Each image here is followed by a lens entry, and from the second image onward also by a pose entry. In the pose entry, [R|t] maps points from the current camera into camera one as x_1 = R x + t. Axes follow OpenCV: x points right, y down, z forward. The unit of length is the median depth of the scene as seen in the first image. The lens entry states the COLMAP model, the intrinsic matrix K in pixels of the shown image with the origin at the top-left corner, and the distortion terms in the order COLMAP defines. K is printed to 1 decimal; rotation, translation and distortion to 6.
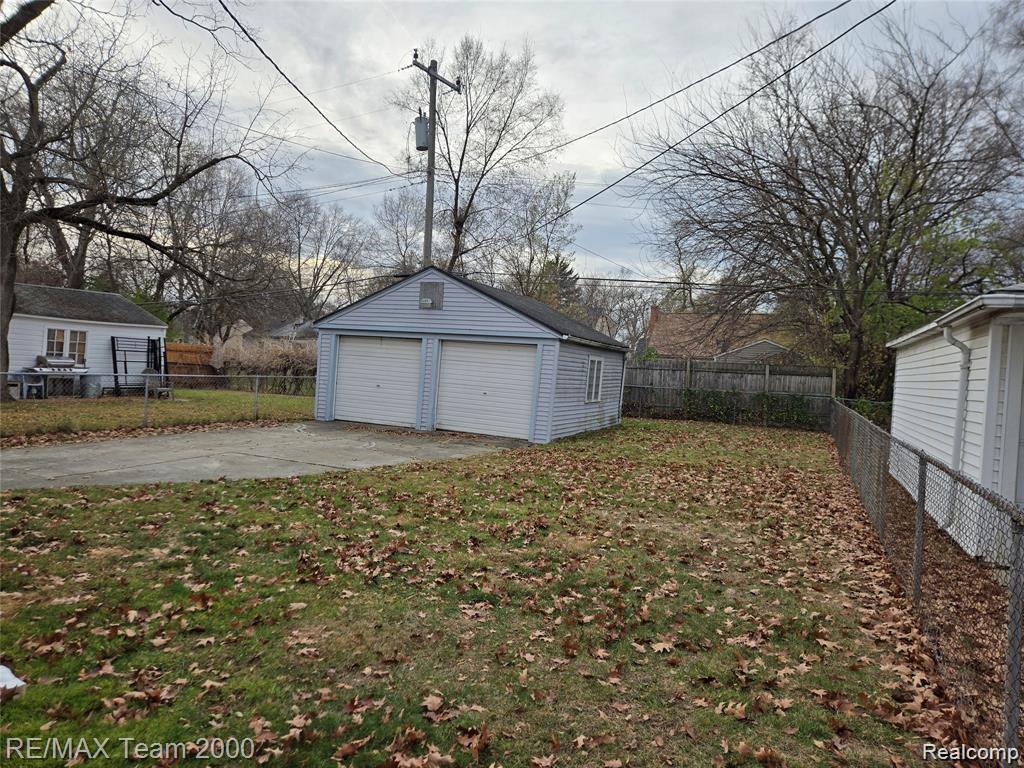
lens RADIAL K [[699.7, 0, 512.0], [0, 699.7, 384.0], [0, 0, 1]] dist [0.071560, -0.001382]
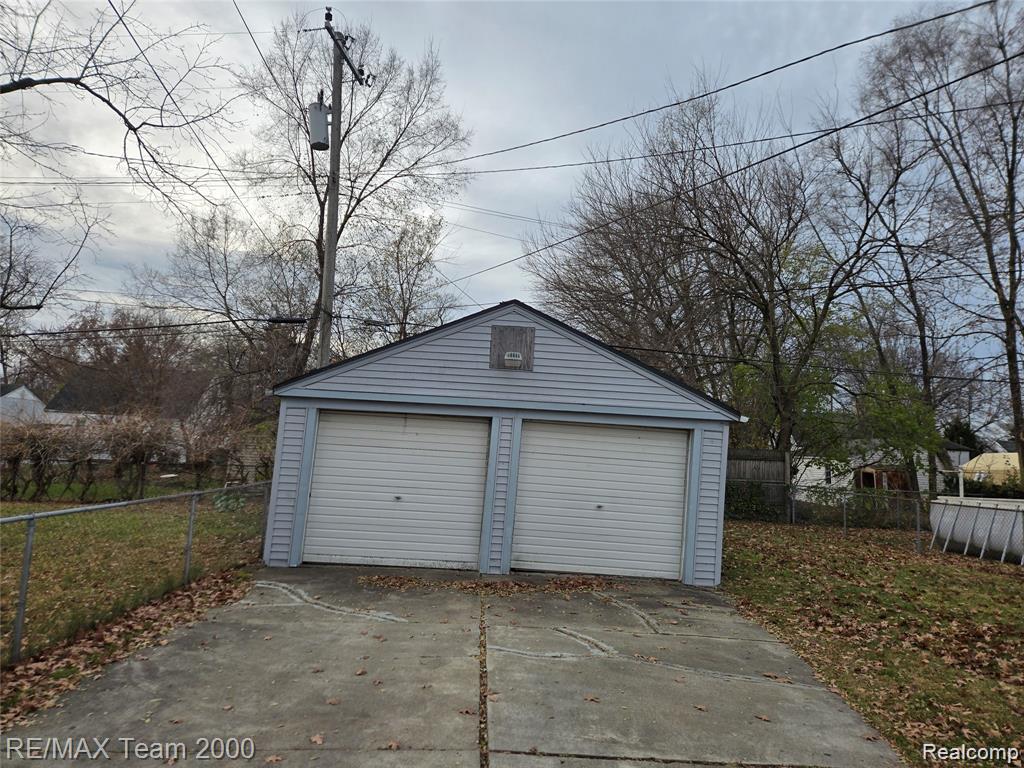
lens RADIAL K [[699.7, 0, 512.0], [0, 699.7, 384.0], [0, 0, 1]] dist [0.071560, -0.001382]
pose [[0.906216, 0.029592, 0.421777, -0.366209], [0.013767, 0.994954, -0.099386, -0.033156], [-0.422590, 0.095872, 0.901236, 0.443212]]
